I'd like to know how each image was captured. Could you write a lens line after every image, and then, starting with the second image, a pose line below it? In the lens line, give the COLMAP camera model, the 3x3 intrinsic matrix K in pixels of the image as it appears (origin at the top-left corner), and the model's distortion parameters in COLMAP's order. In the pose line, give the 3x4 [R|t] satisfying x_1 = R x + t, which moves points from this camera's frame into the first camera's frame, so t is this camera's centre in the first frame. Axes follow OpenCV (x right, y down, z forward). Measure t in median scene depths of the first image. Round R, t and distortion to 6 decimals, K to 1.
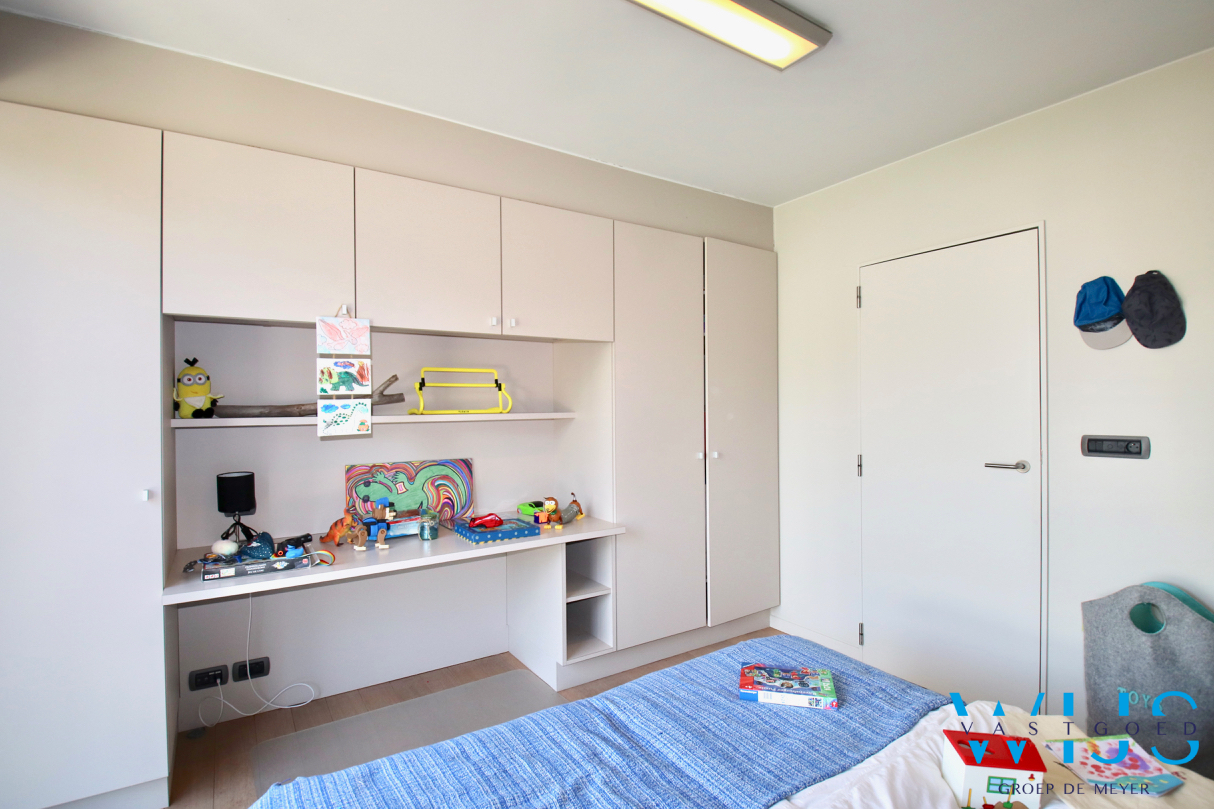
lens RADIAL K [[578.2, 0, 603.8], [0, 578.2, 407.8], [0, 0, 1]] dist [-0.002176, -0.002328]
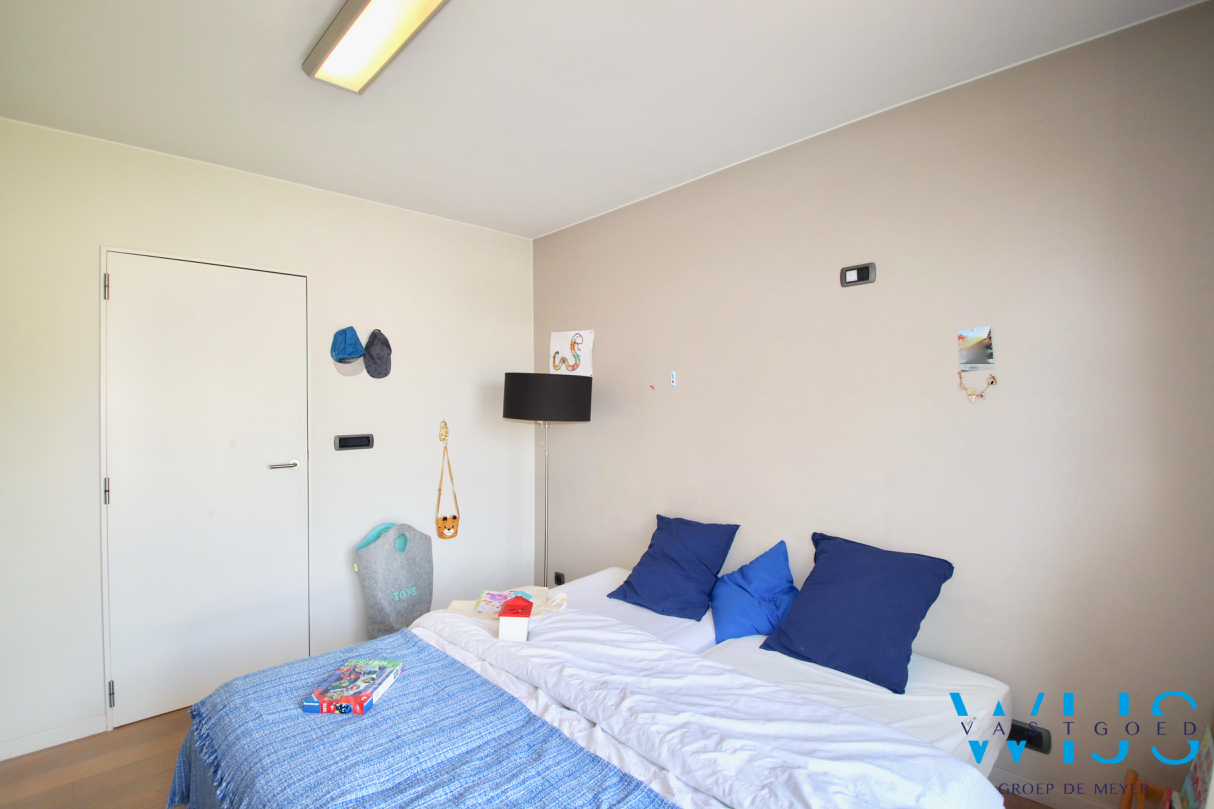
lens RADIAL K [[578.2, 0, 581.7], [0, 578.2, 406.7], [0, 0, 1]] dist [-0.002176, -0.002328]
pose [[-0.160795, 0.000367, 0.986988, -0.790609], [0.013223, 0.999911, 0.001783, -0.021840], [-0.986899, 0.013338, -0.160786, 0.766129]]
